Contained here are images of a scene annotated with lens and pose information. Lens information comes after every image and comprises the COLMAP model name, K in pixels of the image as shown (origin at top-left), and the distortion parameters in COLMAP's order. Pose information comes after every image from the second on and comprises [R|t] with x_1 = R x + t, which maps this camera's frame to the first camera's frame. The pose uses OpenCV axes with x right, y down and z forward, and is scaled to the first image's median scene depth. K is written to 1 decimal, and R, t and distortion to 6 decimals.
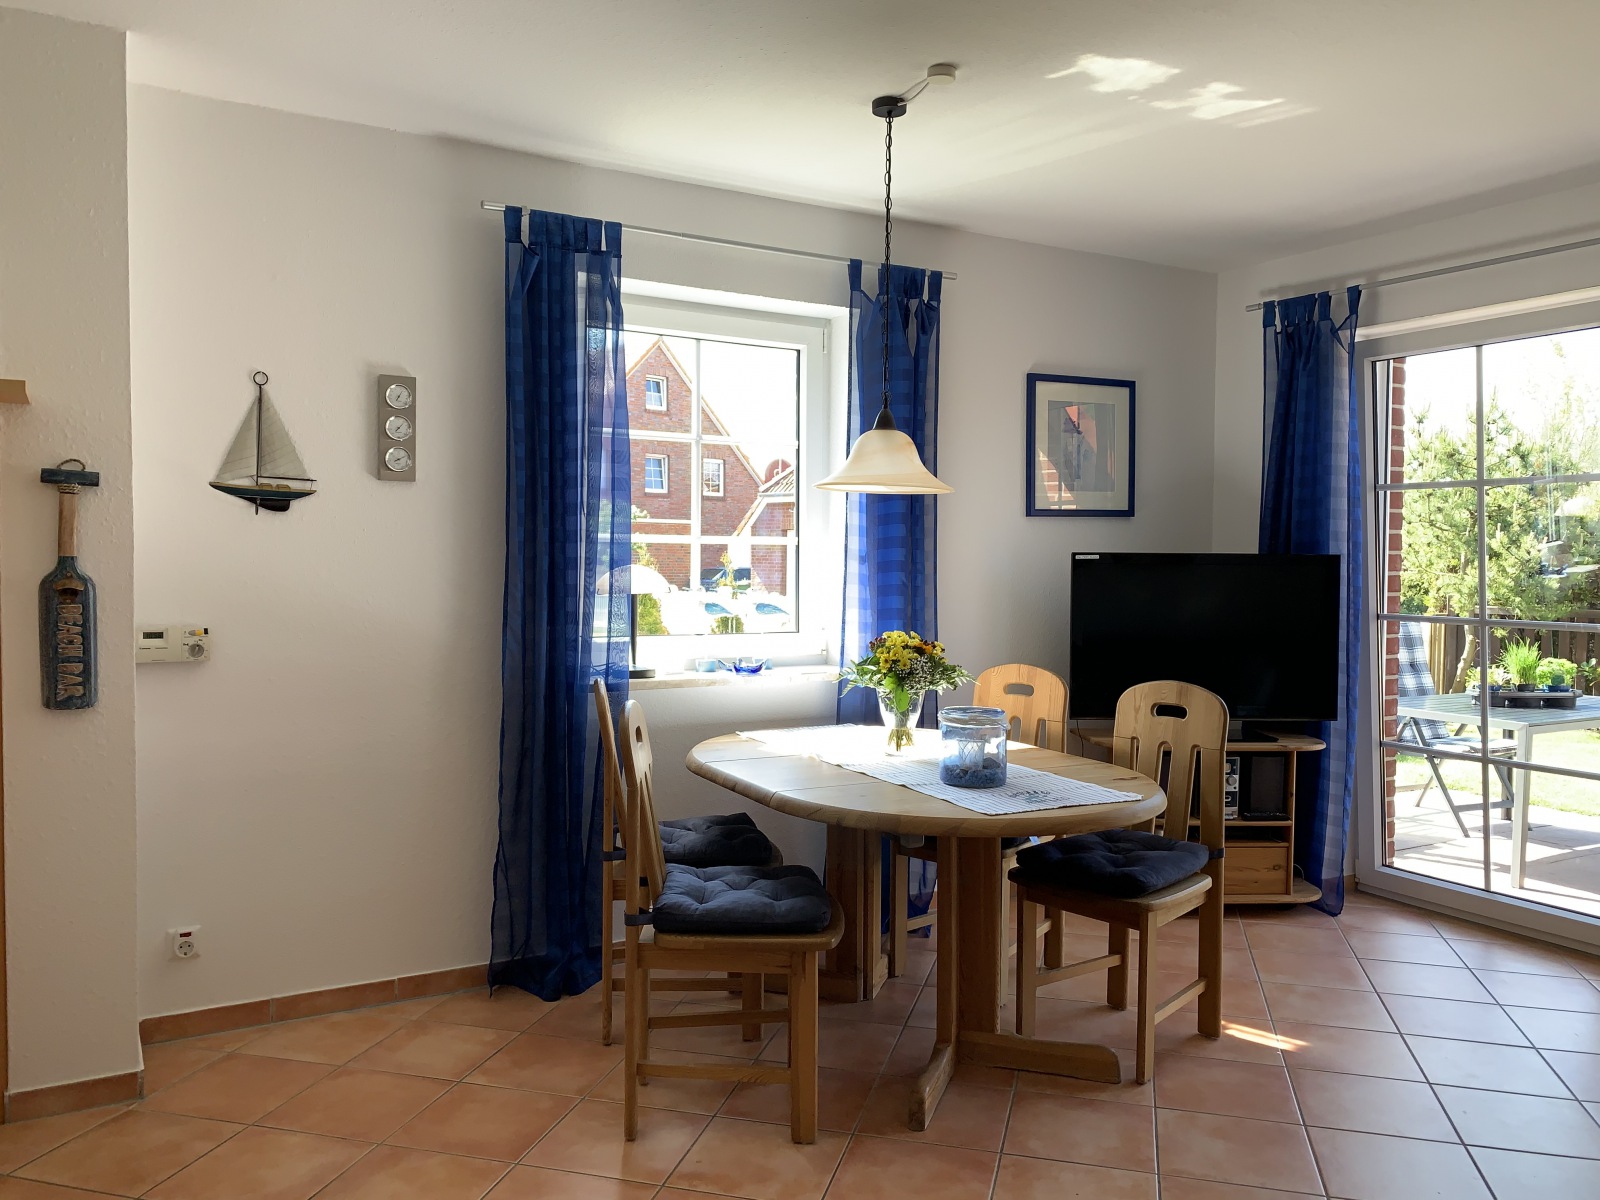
lens RADIAL K [[1228.2, 0, 801.1], [0, 1228.2, 597.2], [0, 0, 1]] dist [0.014916, -0.010755]
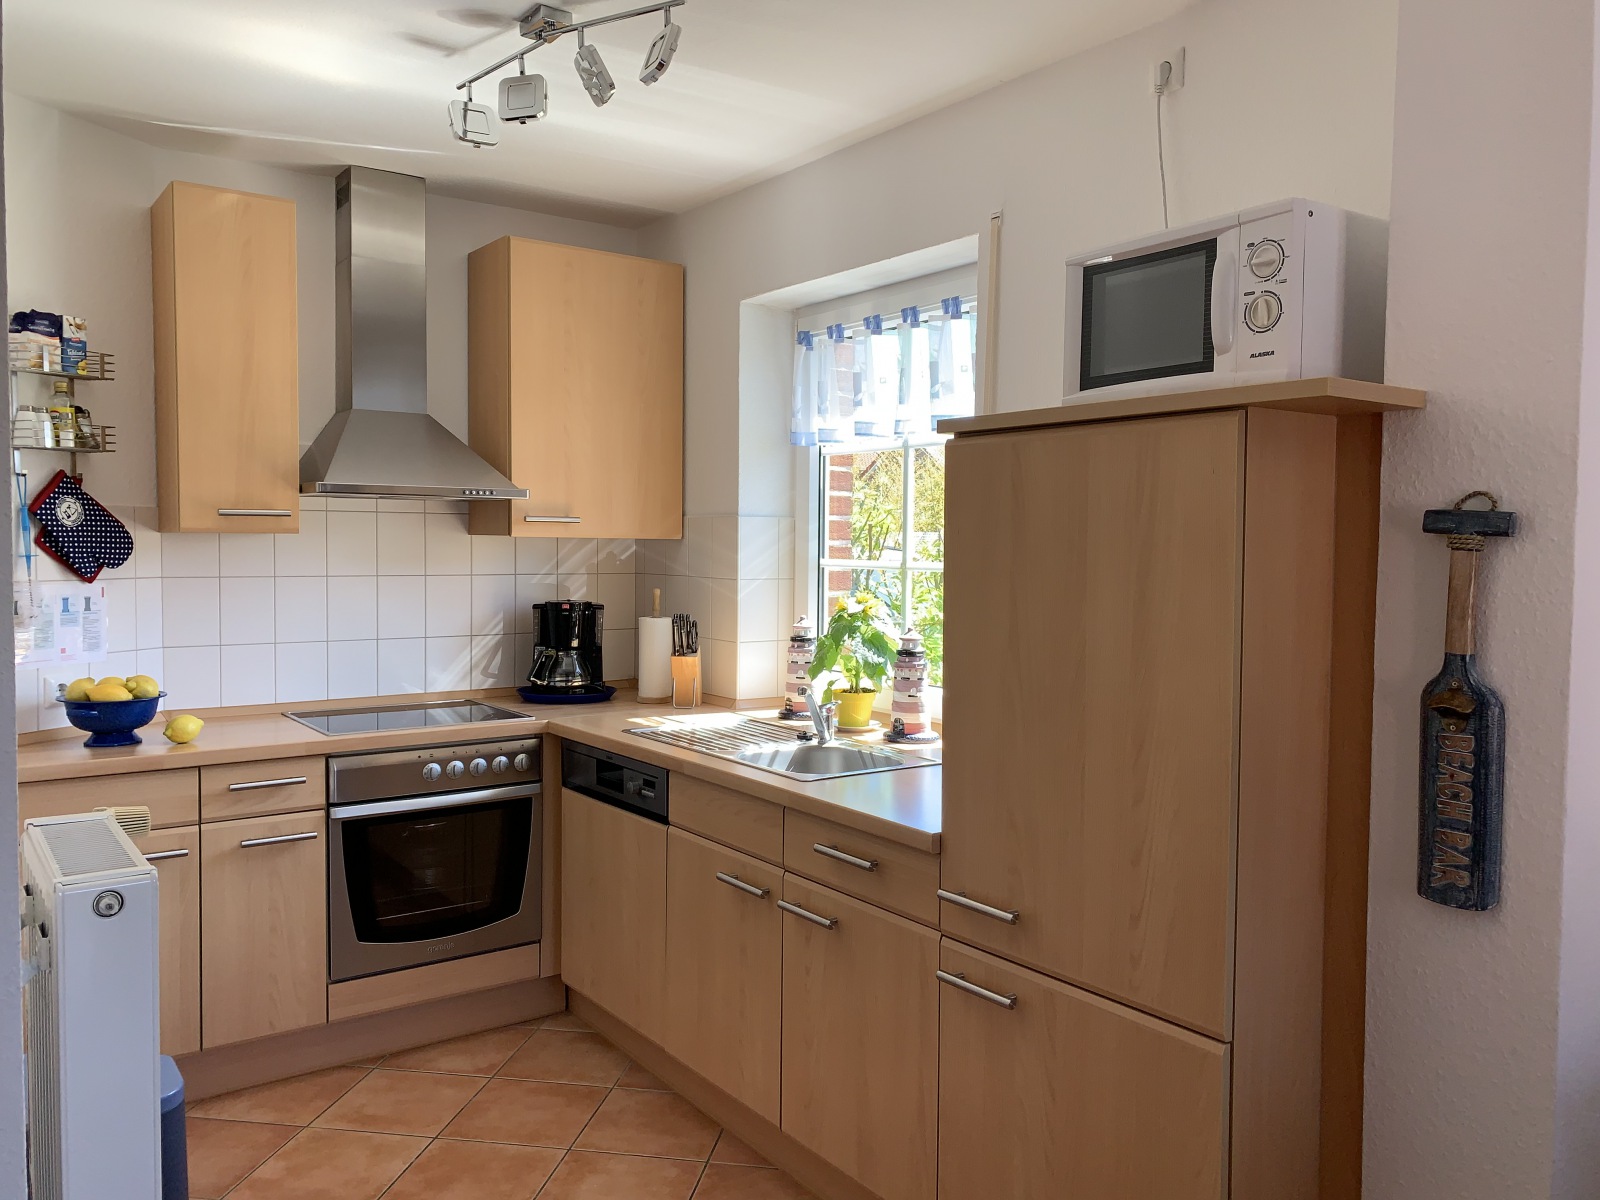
lens RADIAL K [[1228.2, 0, 797.9], [0, 1228.2, 596.7], [0, 0, 1]] dist [0.014916, -0.010755]
pose [[0.101394, 0.039919, -0.994045, -0.024901], [-0.042476, 0.998457, 0.035764, -0.057820], [0.993939, 0.038597, 0.102933, 0.517489]]
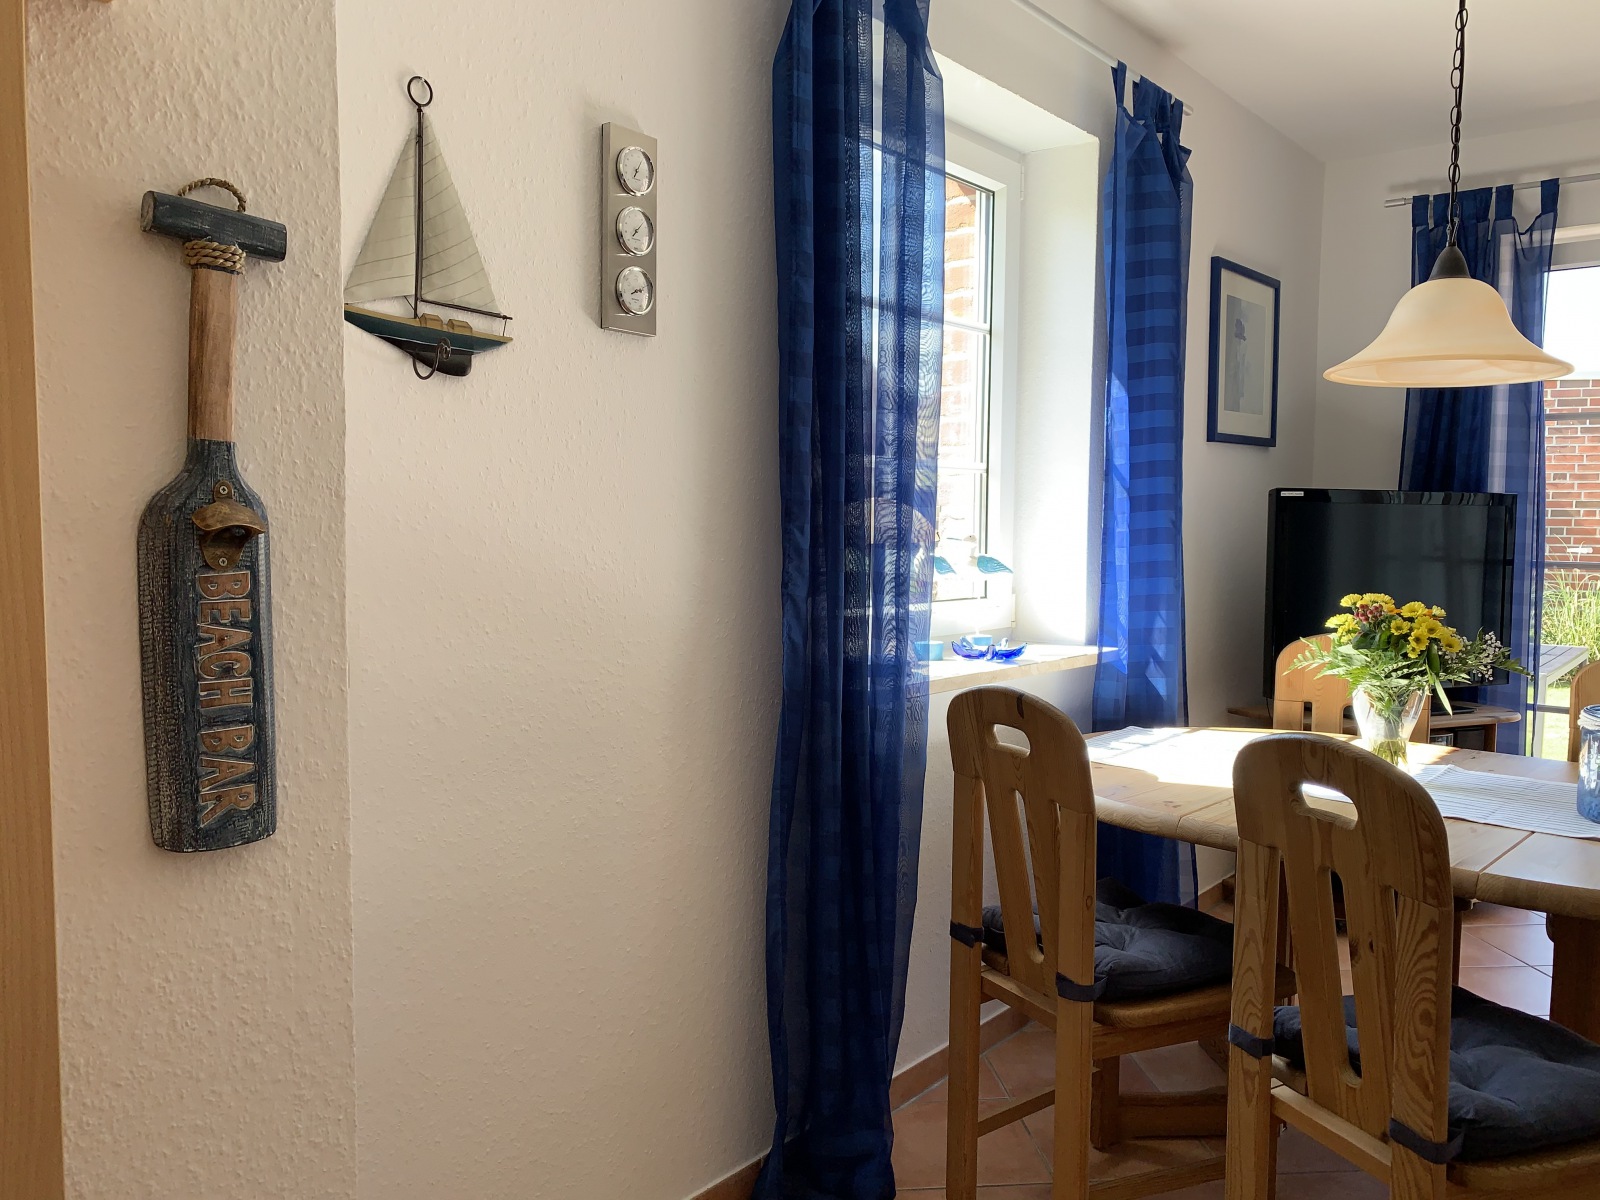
lens RADIAL K [[1228.2, 0, 798.6], [0, 1228.2, 598.4], [0, 0, 1]] dist [0.014916, -0.010755]
pose [[0.939709, -0.022146, 0.341258, -0.468091], [0.009459, 0.999202, 0.038798, 0.001238], [-0.341845, -0.033231, 0.939169, 0.495284]]
